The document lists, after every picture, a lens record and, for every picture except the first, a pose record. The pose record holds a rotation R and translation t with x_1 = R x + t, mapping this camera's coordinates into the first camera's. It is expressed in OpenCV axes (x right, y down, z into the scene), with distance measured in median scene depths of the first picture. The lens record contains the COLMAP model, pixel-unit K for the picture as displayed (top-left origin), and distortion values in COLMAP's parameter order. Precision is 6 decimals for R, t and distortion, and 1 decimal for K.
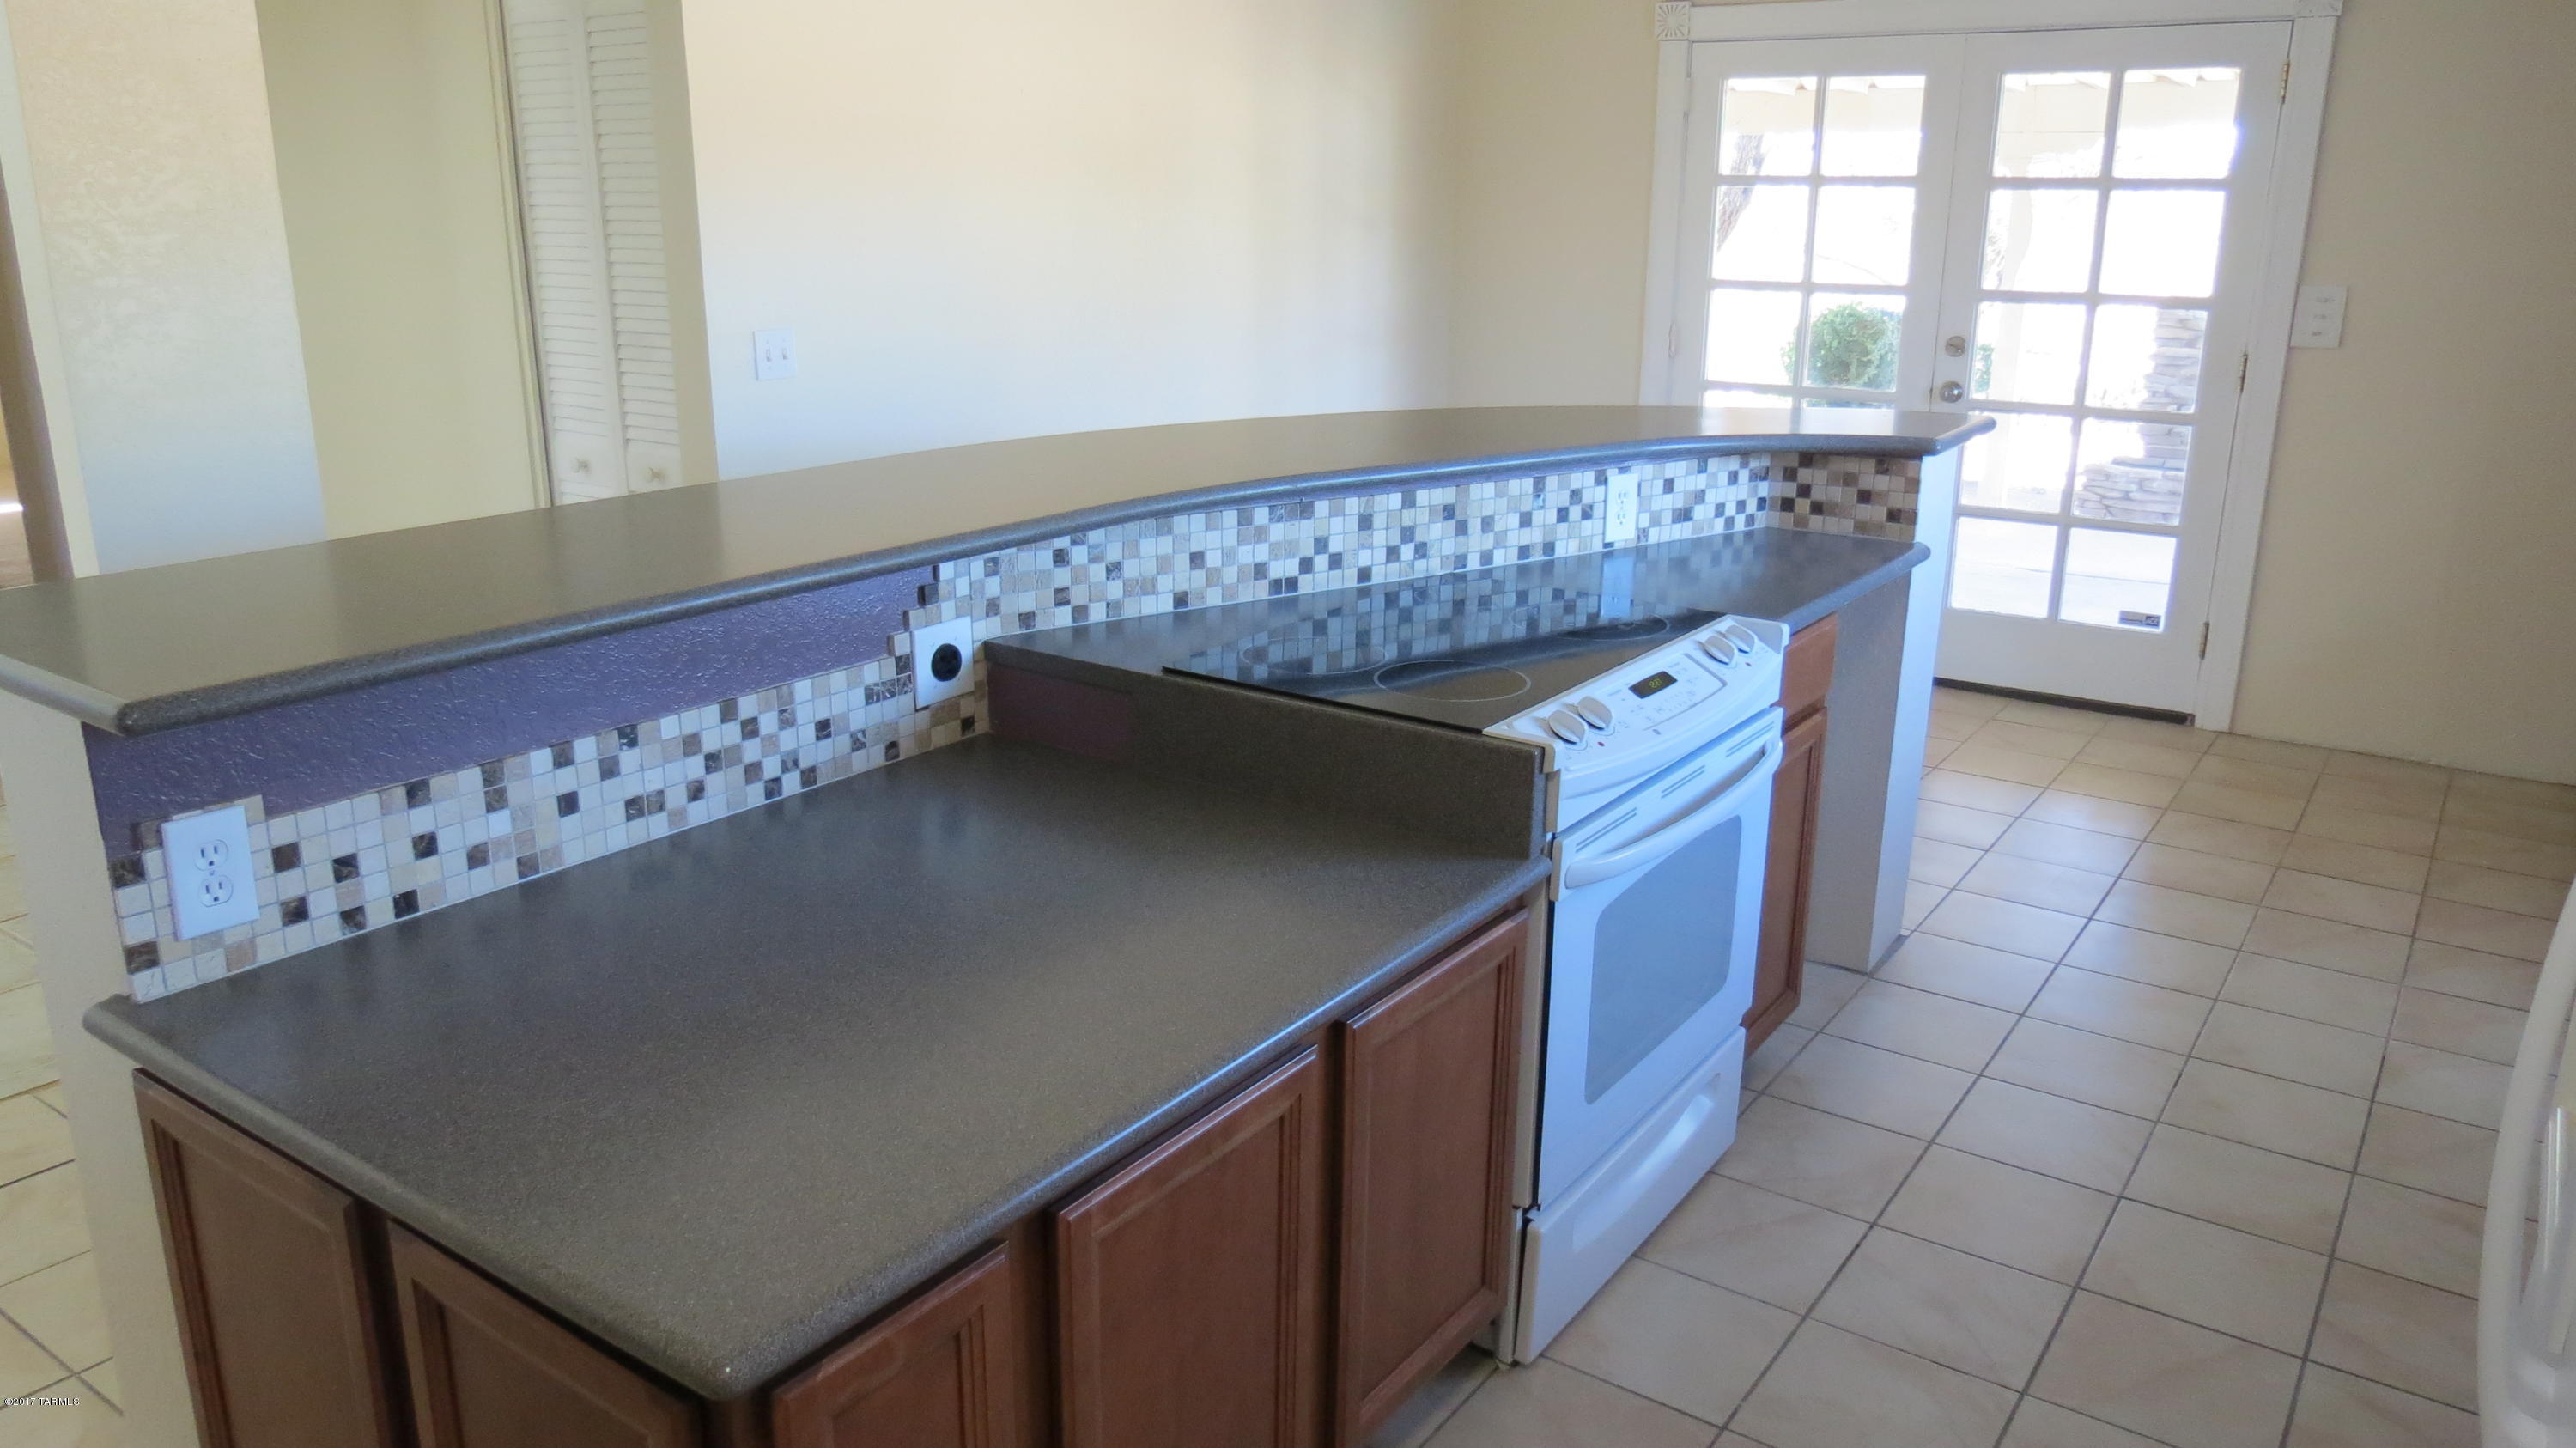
lens RADIAL K [[1861.7, 0, 1286.6], [0, 1861.7, 723.5], [0, 0, 1]] dist [-0.007162, -0.002133]
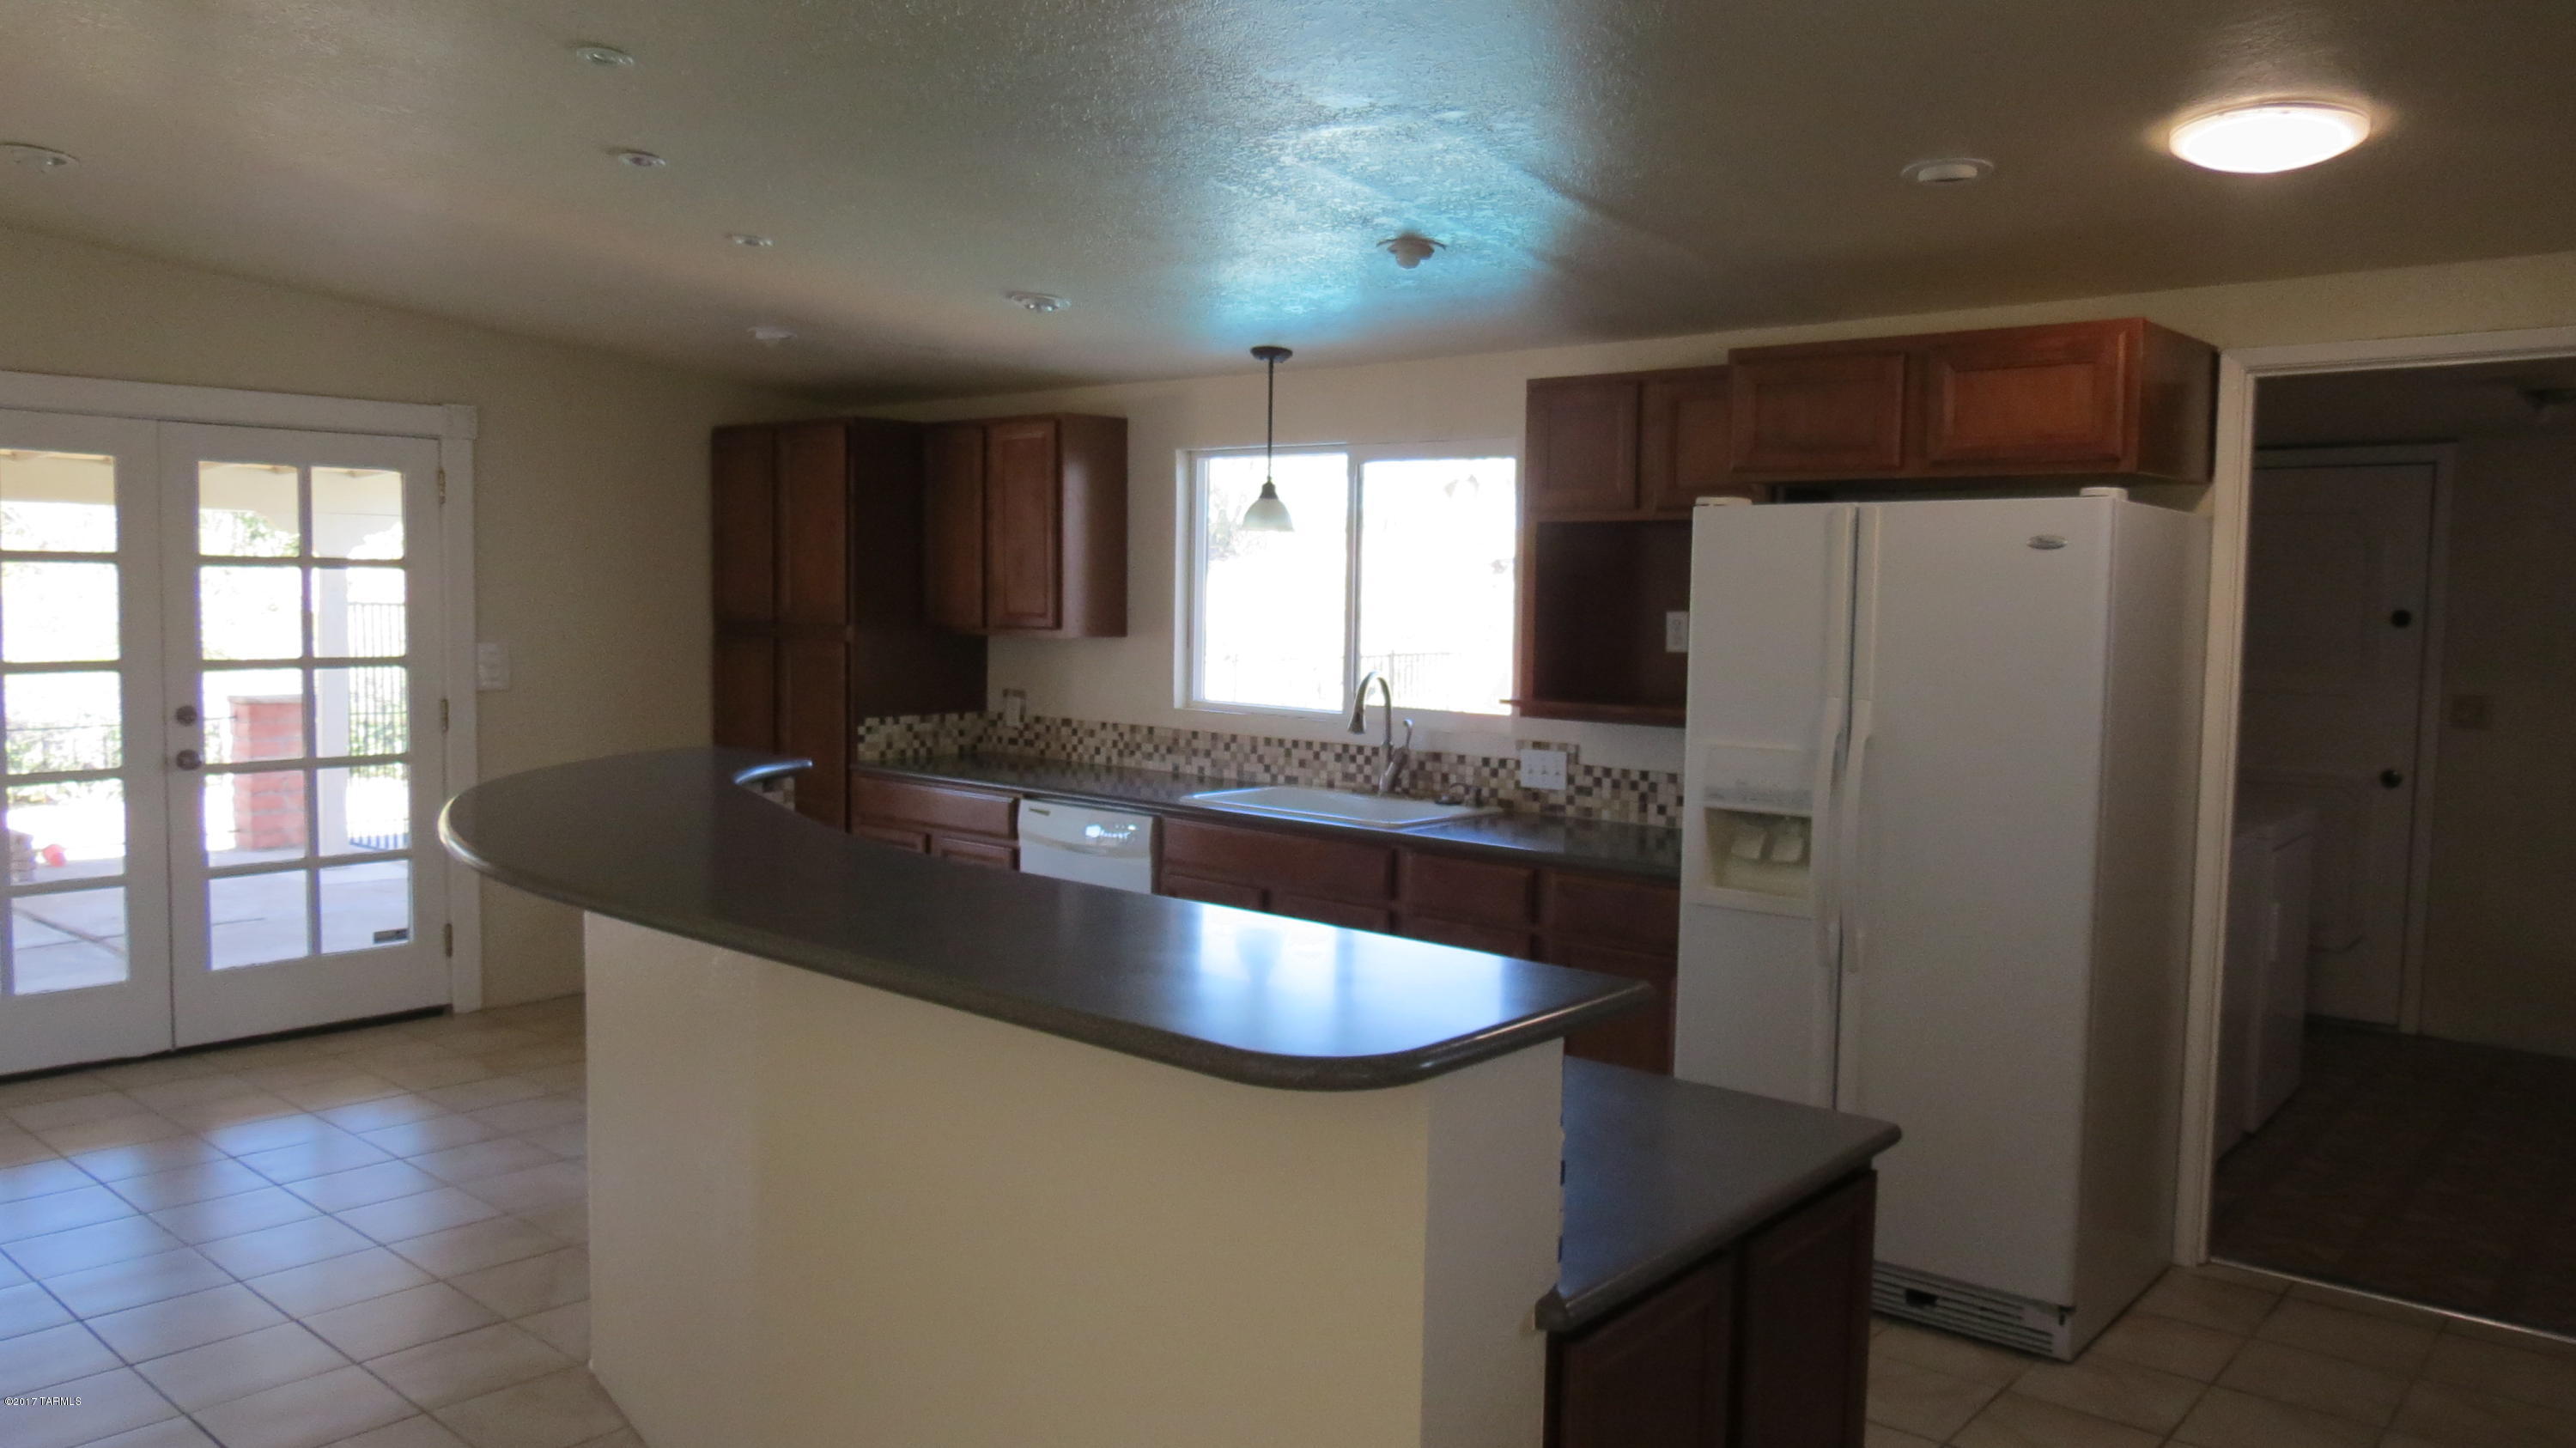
lens RADIAL K [[1861.7, 0, 1290.3], [0, 1861.7, 724.9], [0, 0, 1]] dist [-0.007162, -0.002133]
pose [[0.119774, -0.071972, 0.990189, -0.585891], [0.274122, 0.960995, 0.036692, -0.070945], [-0.954207, 0.267038, 0.134832, 0.292788]]
